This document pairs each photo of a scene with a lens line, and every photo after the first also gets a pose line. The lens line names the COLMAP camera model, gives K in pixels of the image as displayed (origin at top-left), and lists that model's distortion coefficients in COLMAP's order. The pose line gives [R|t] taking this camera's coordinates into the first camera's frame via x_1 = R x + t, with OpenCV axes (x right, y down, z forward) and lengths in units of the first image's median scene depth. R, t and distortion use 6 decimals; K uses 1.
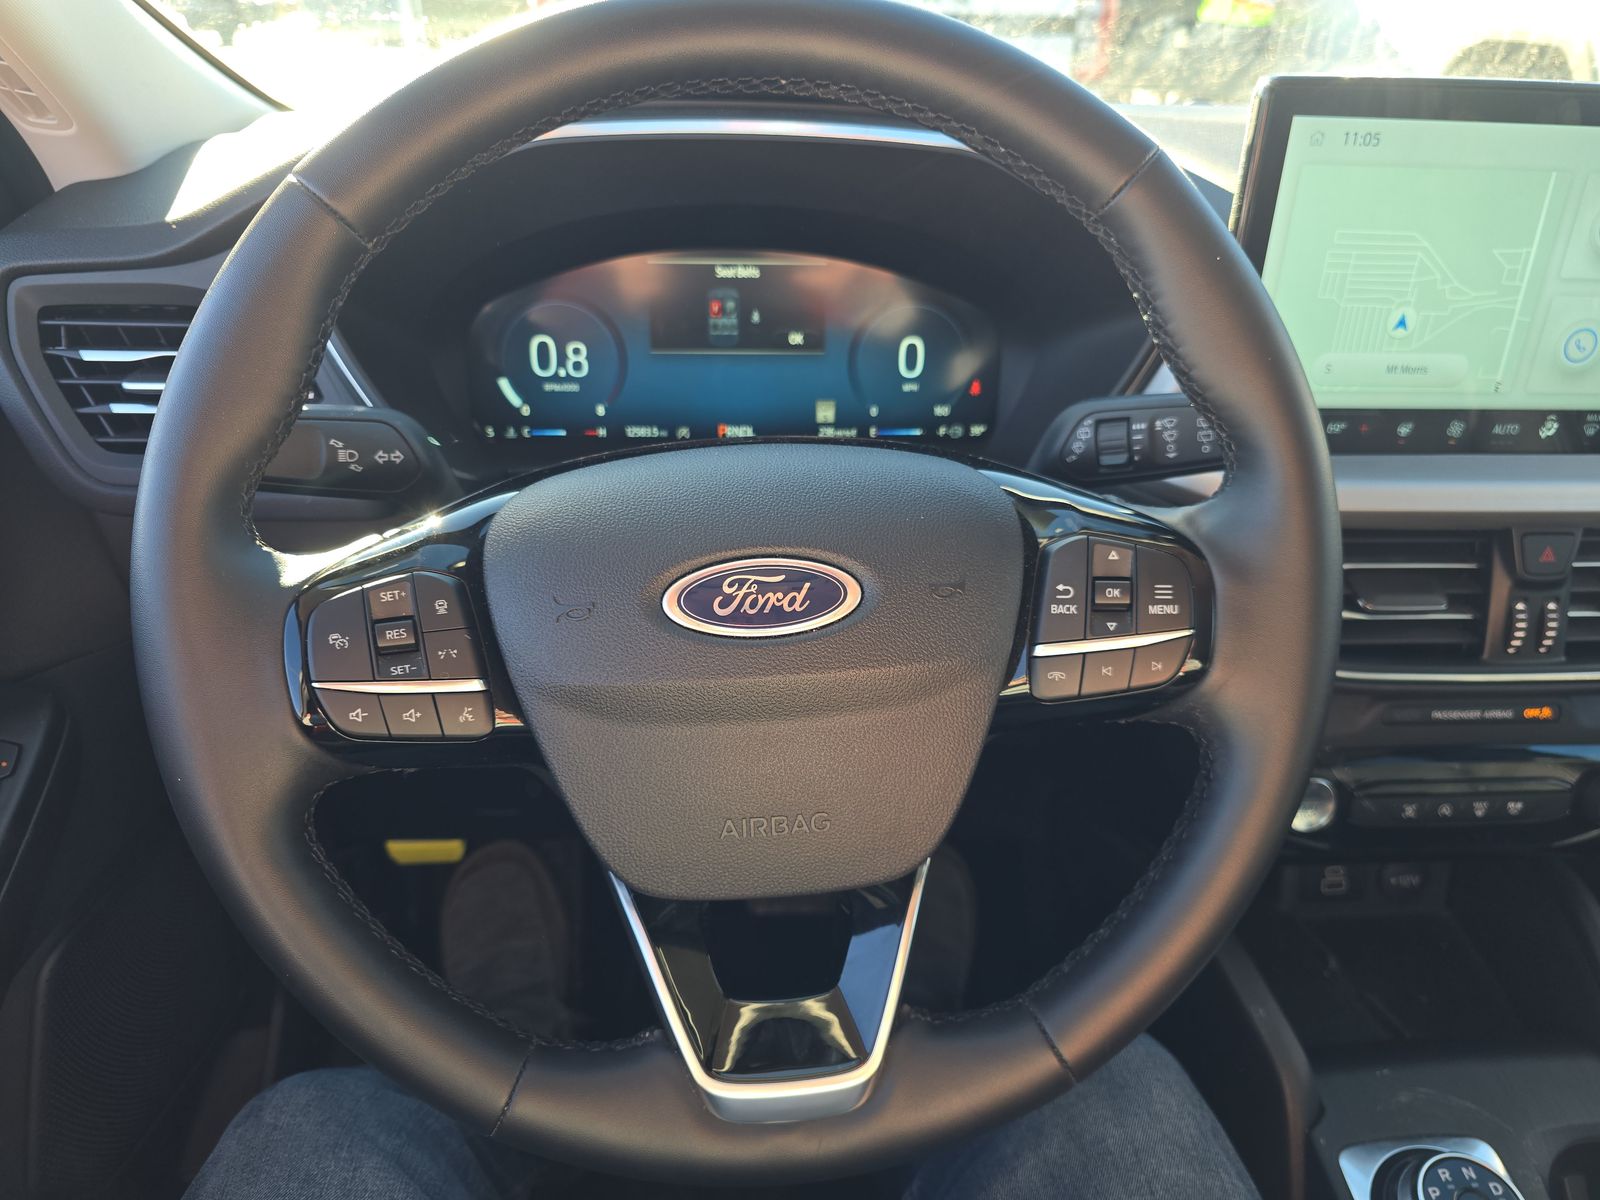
lens RADIAL K [[1072.5, 0, 744.2], [0, 1072.5, 594.1], [0, 0, 1]] dist [0.038545, -0.038727]
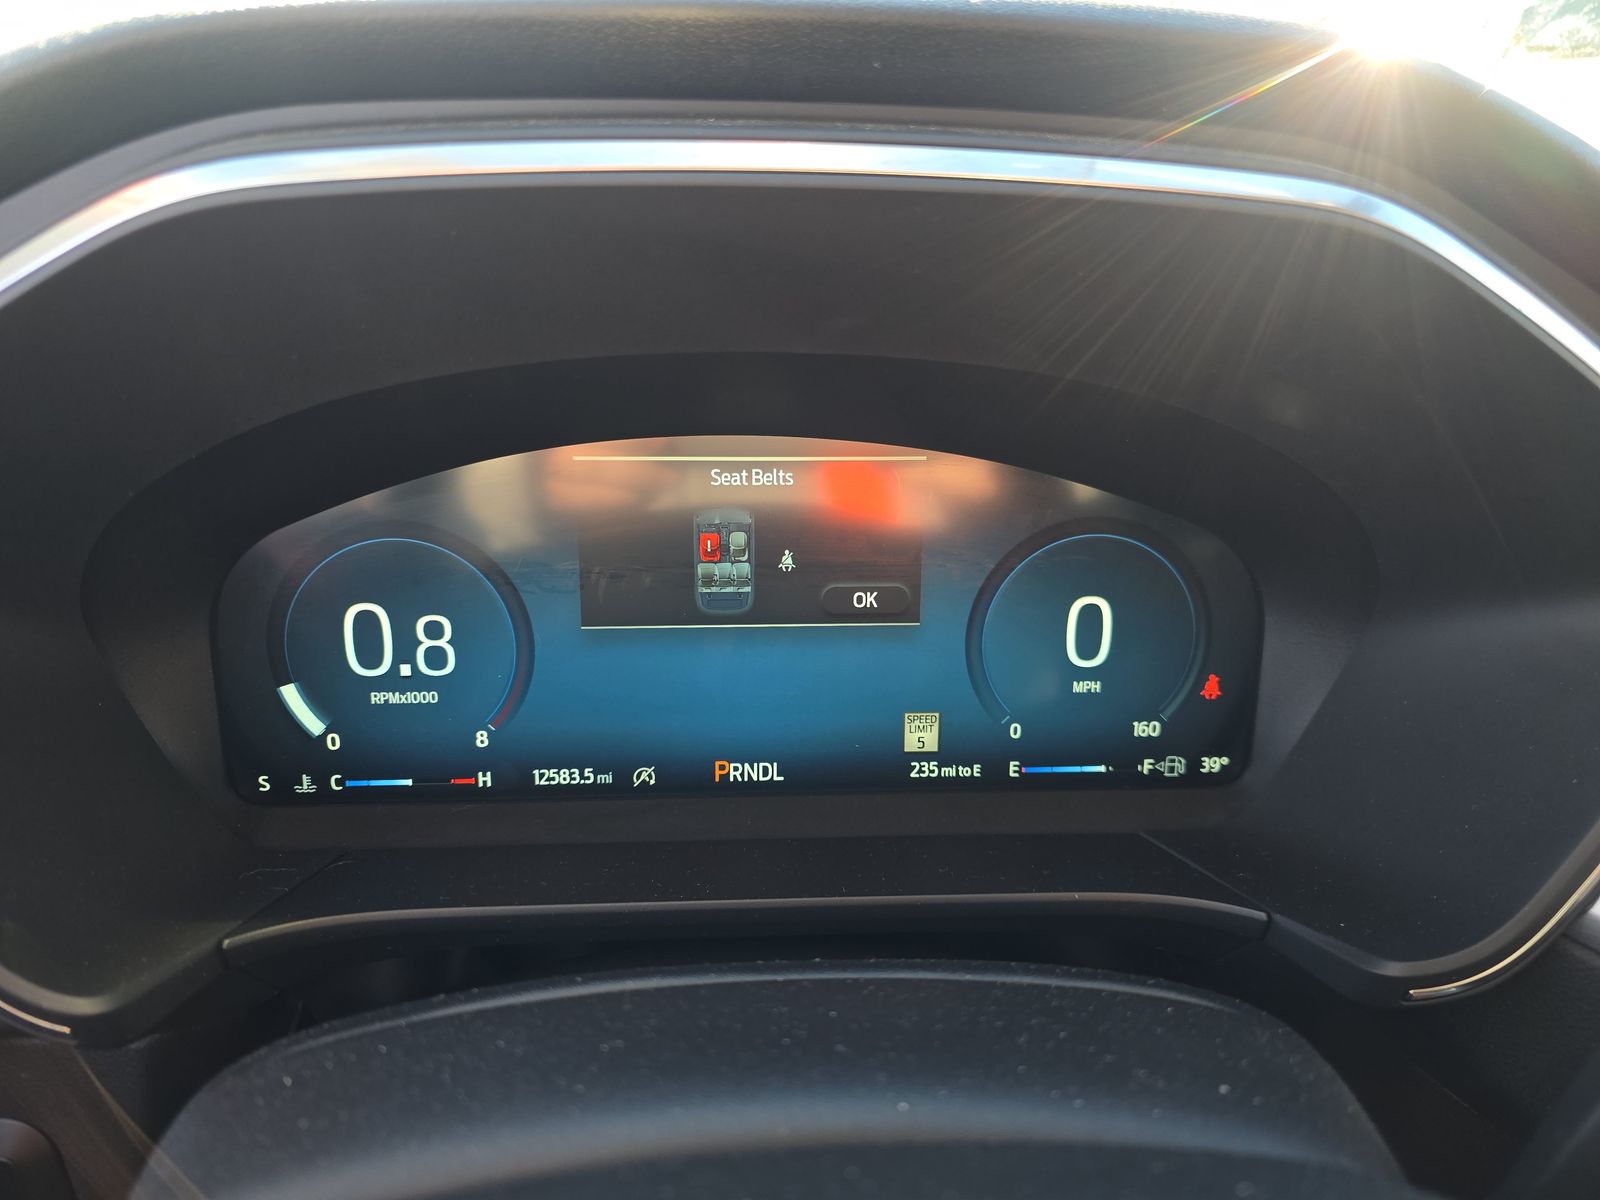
lens RADIAL K [[1072.5, 0, 723.3], [0, 1072.5, 555.5], [0, 0, 1]] dist [0.038545, -0.038727]
pose [[0.999964, -0.008032, 0.002653, -0.026081], [0.008367, 0.985168, -0.171389, -0.216373], [-0.001237, 0.171405, 0.985200, 0.621793]]
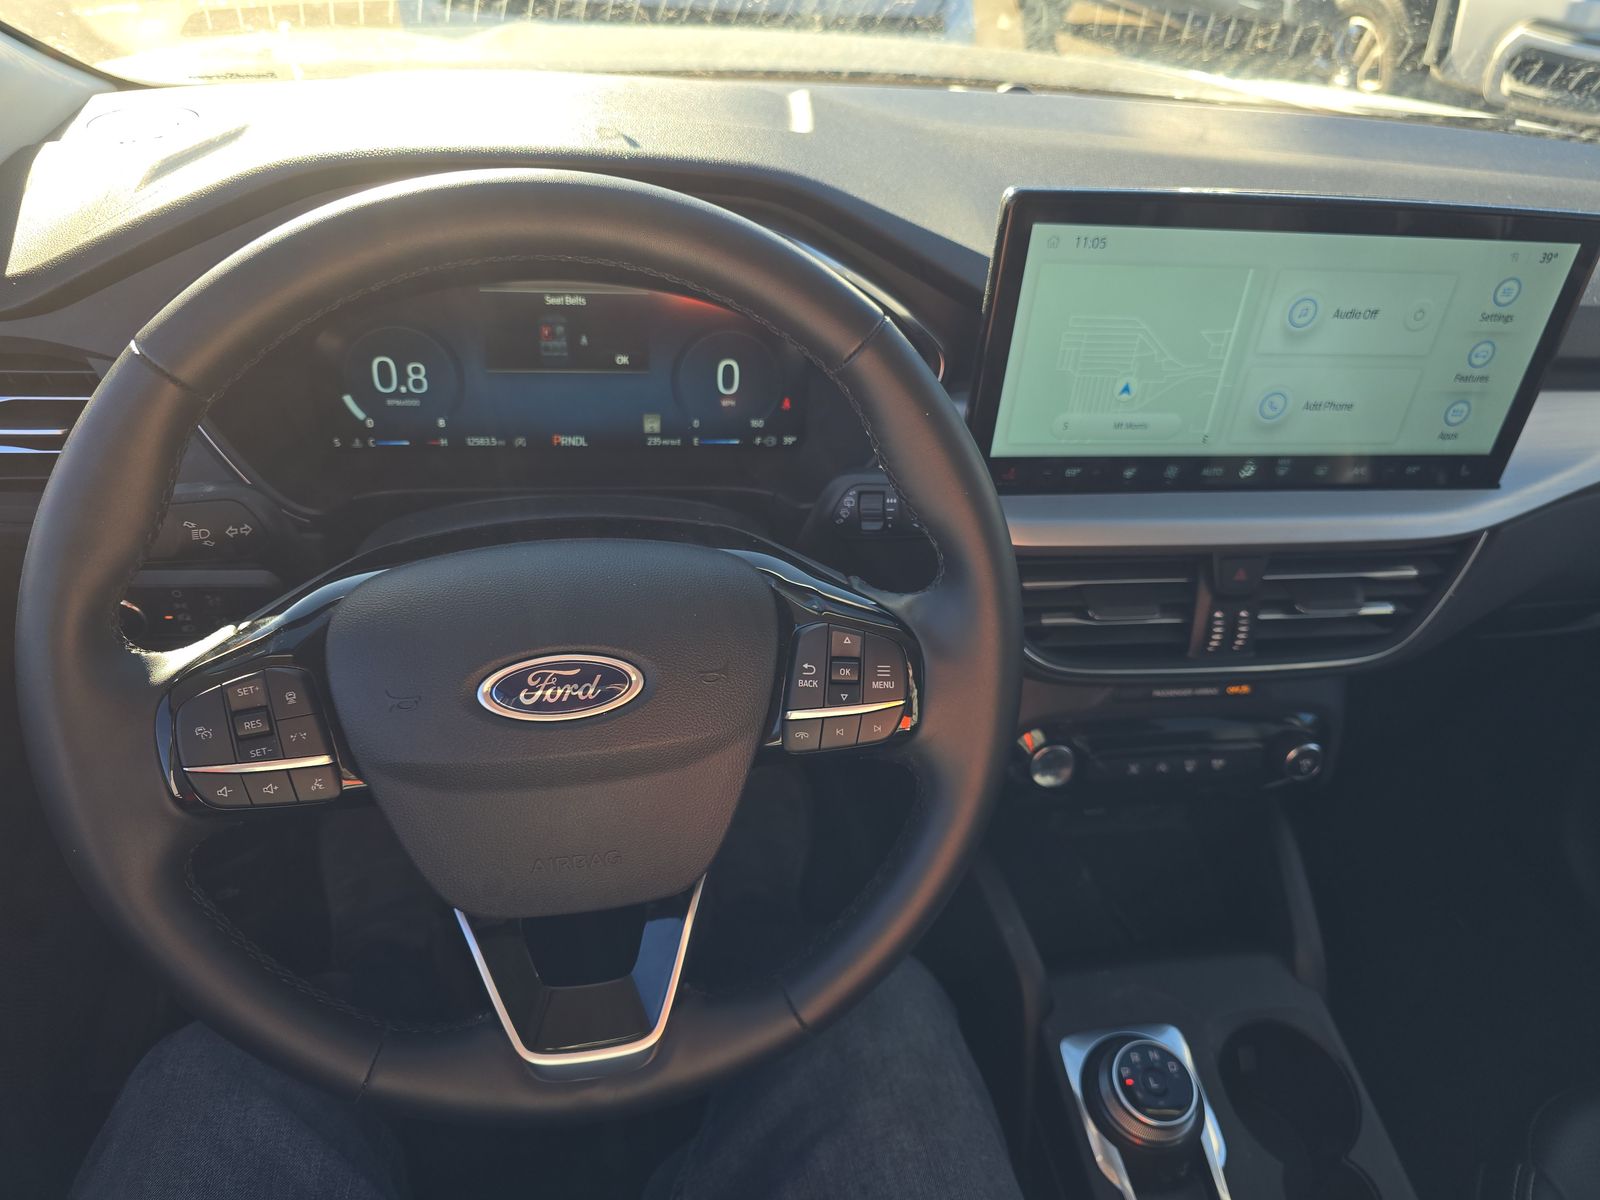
lens RADIAL K [[1072.5, 0, 727.8], [0, 1072.5, 610.6], [0, 0, 1]] dist [0.038545, -0.038727]
pose [[0.995582, -0.011452, 0.093191, 0.063459], [-0.001602, 0.990318, 0.138811, -0.173591], [-0.093878, -0.138347, 0.985924, -0.149835]]
